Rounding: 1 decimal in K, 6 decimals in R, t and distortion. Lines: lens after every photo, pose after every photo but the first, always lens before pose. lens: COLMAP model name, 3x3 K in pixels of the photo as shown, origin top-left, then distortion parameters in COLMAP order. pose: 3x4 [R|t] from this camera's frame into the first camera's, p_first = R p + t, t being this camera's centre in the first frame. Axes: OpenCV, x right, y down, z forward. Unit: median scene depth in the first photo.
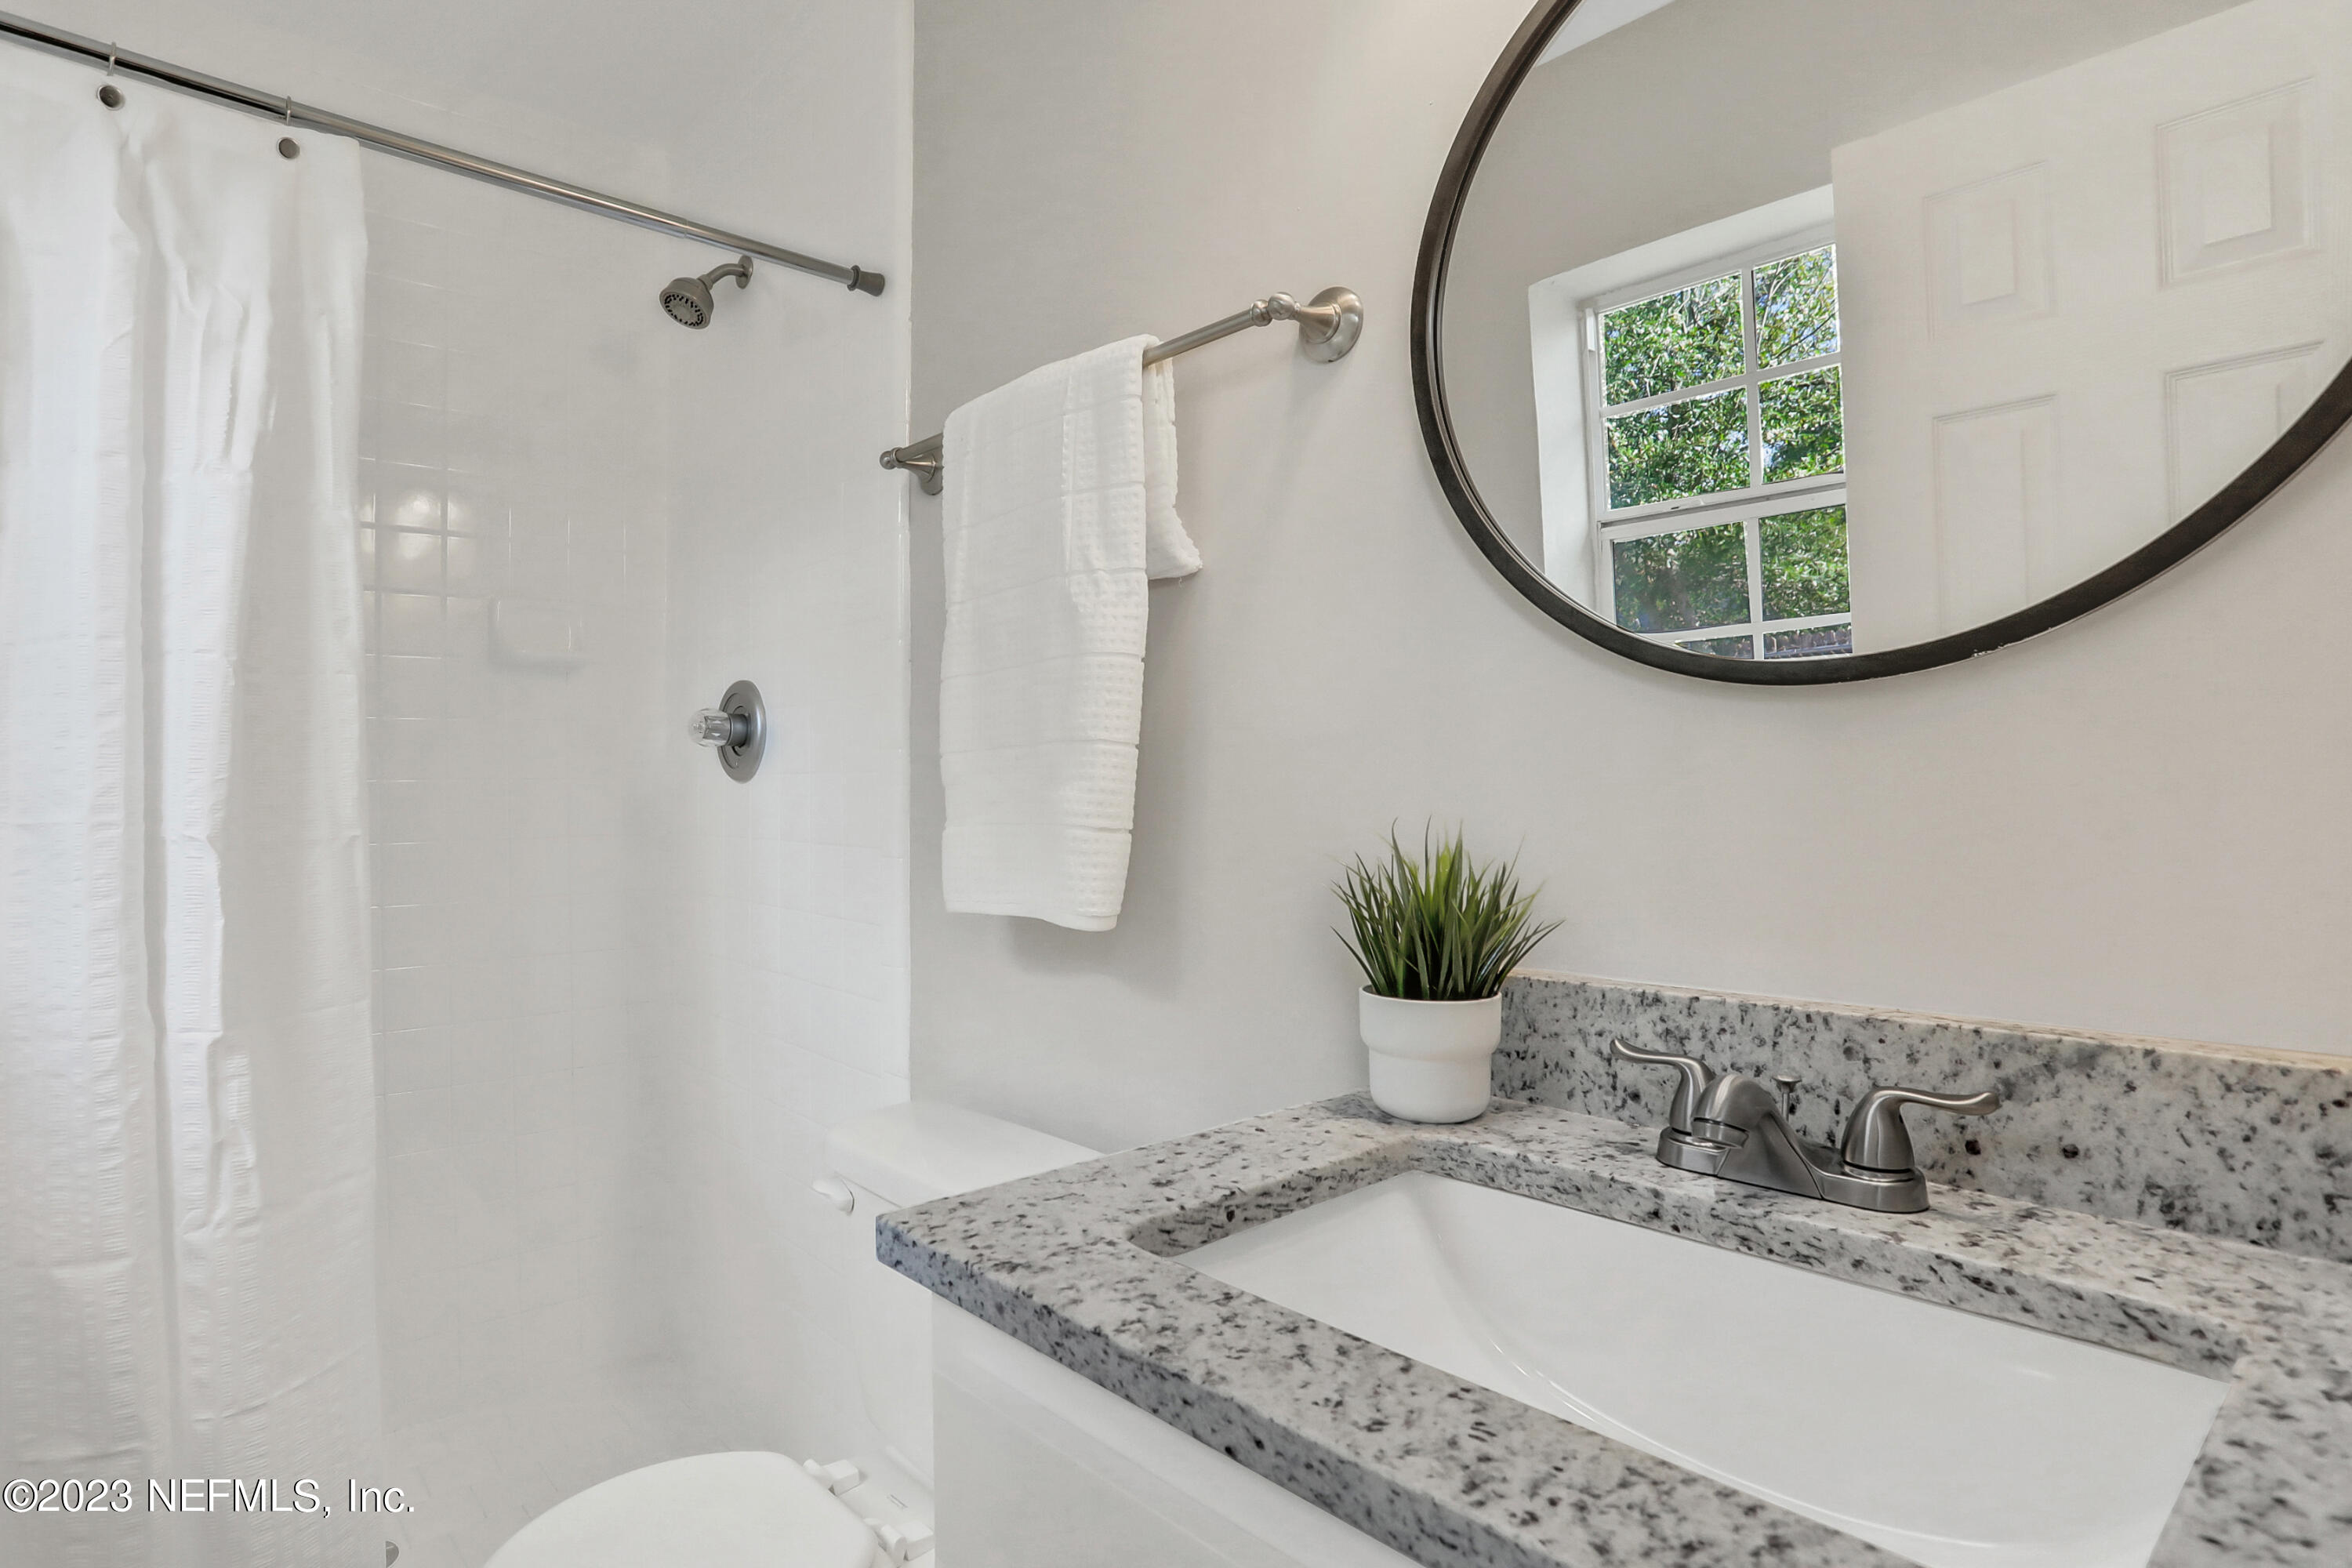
lens RADIAL K [[1359.1, 0, 1170.0], [0, 1359.1, 774.7], [0, 0, 1]] dist [-0.099971, 0.052627]
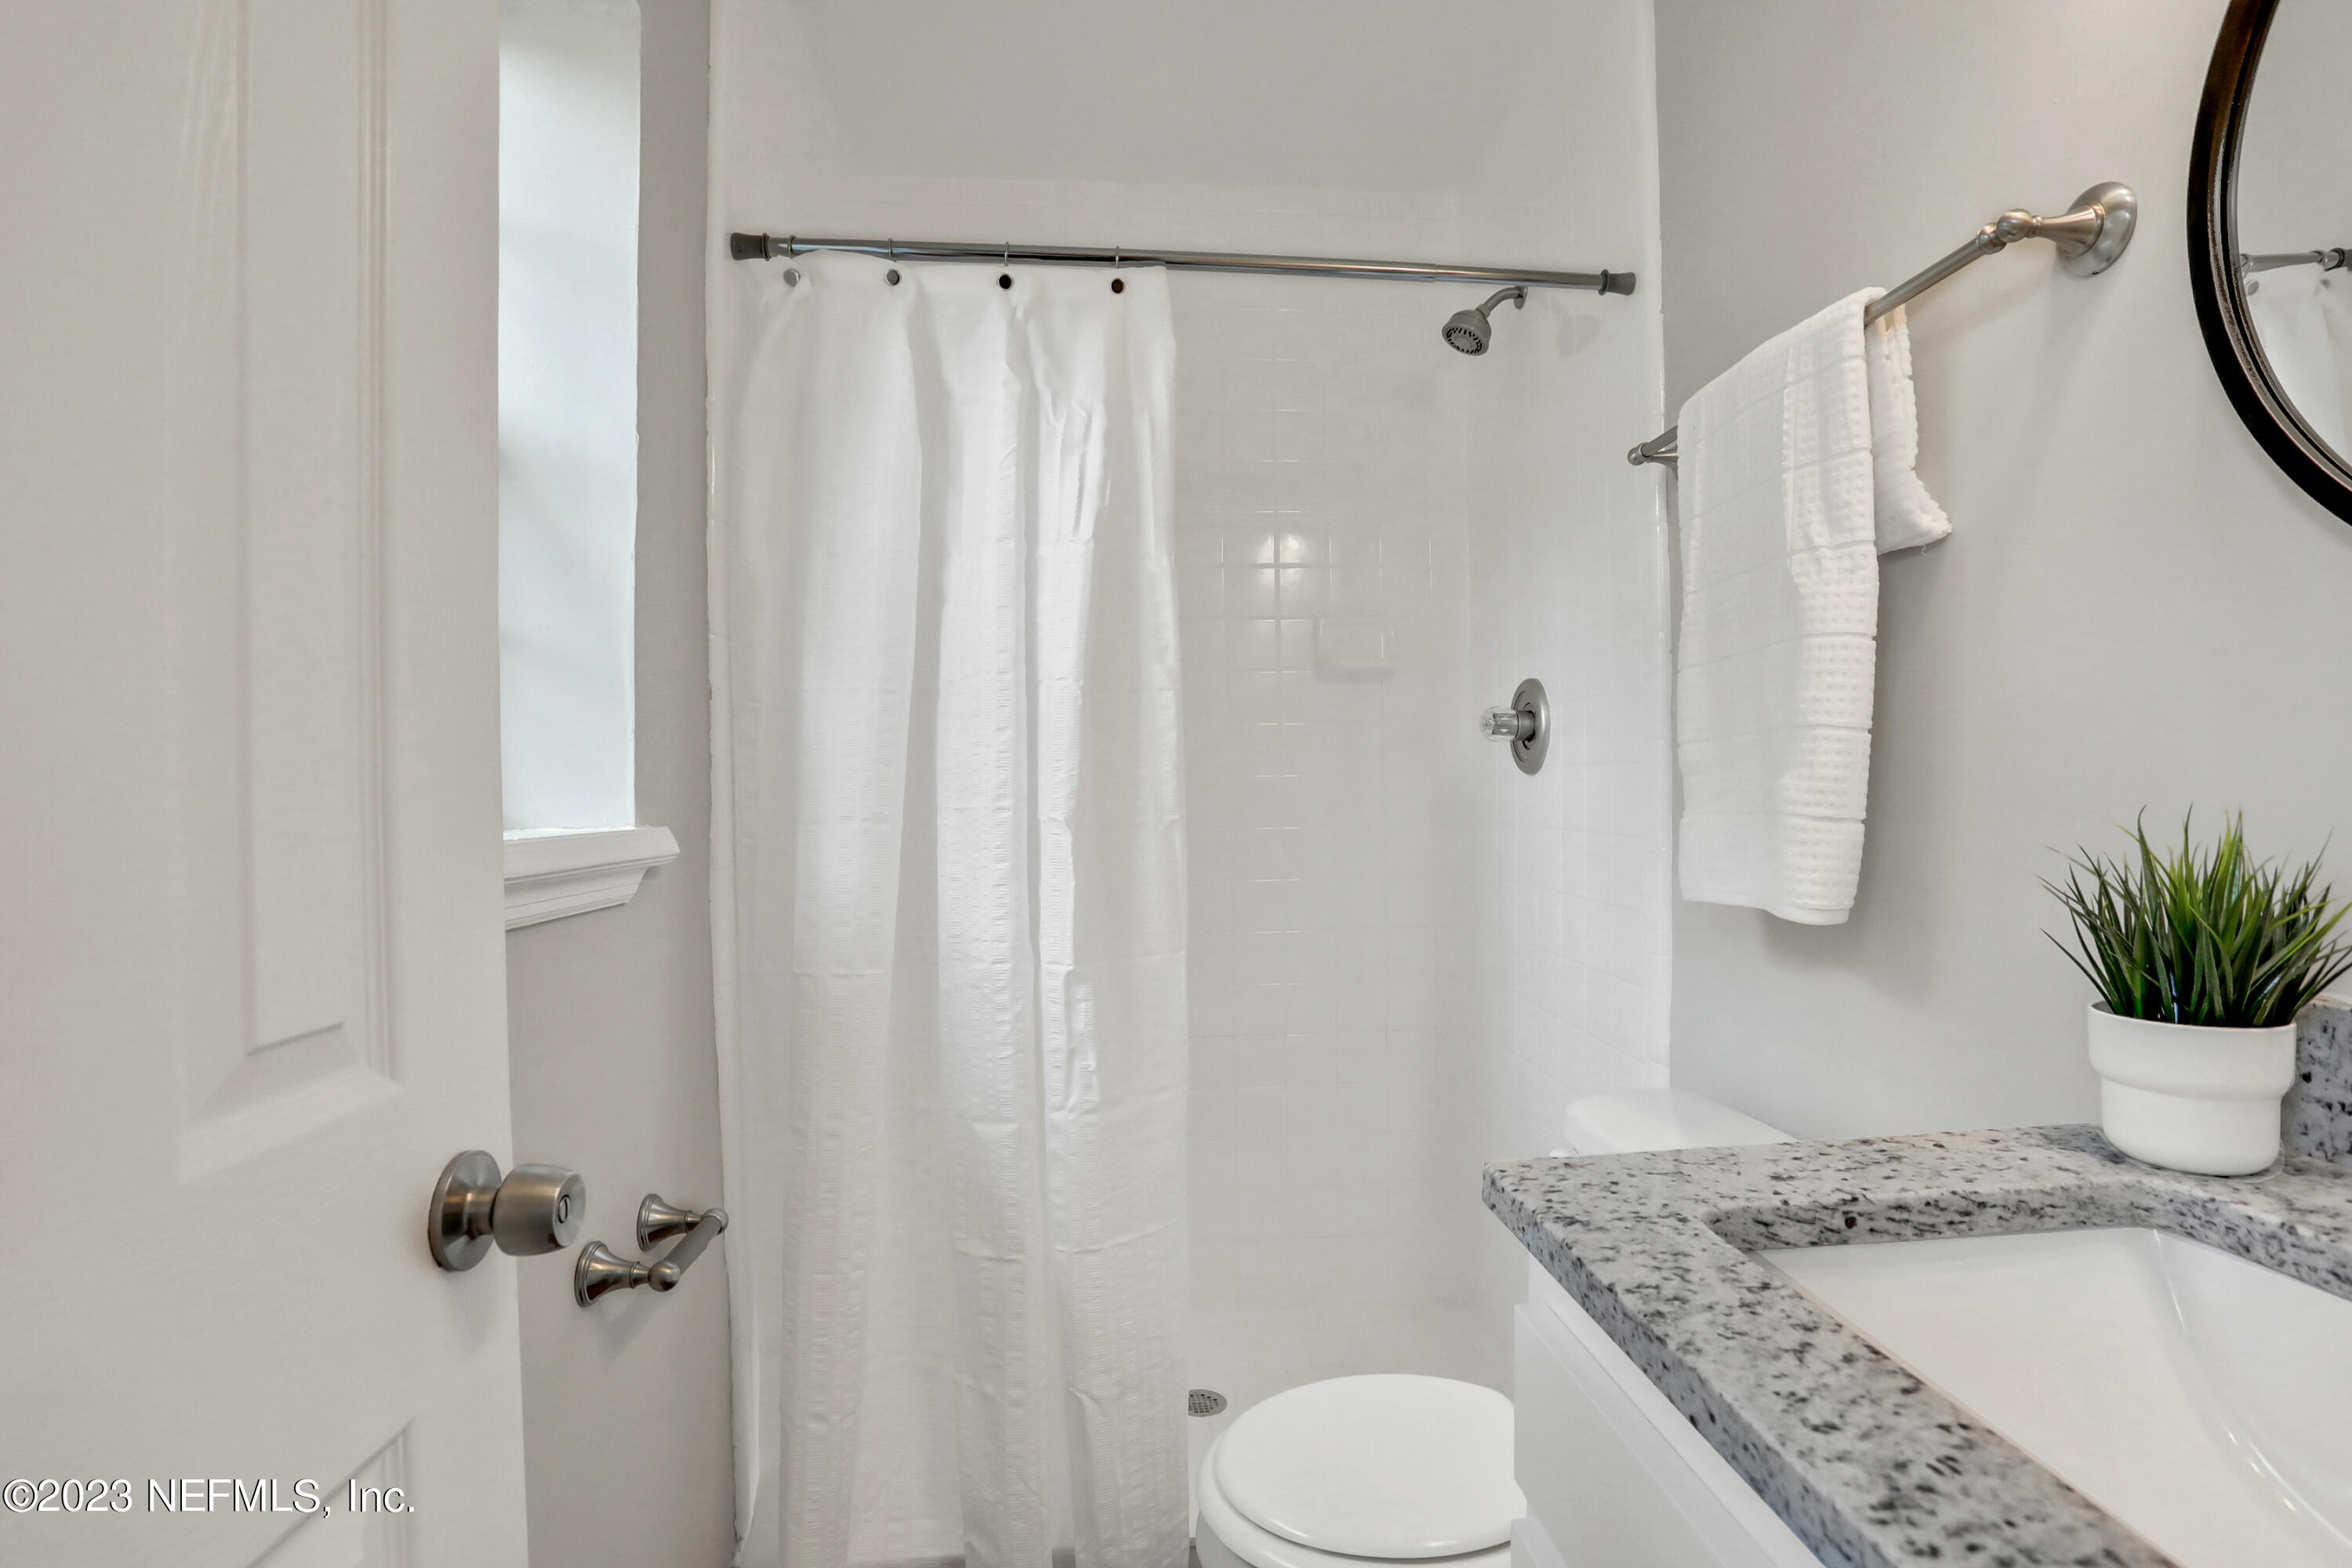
lens RADIAL K [[1359.1, 0, 1170.0], [0, 1359.1, 774.7], [0, 0, 1]] dist [-0.099971, 0.052627]
pose [[0.786883, -0.010194, -0.617018, 0.200334], [0.012483, 0.999922, -0.000601, 0.005058], [0.616975, -0.007230, 0.786949, -0.022105]]
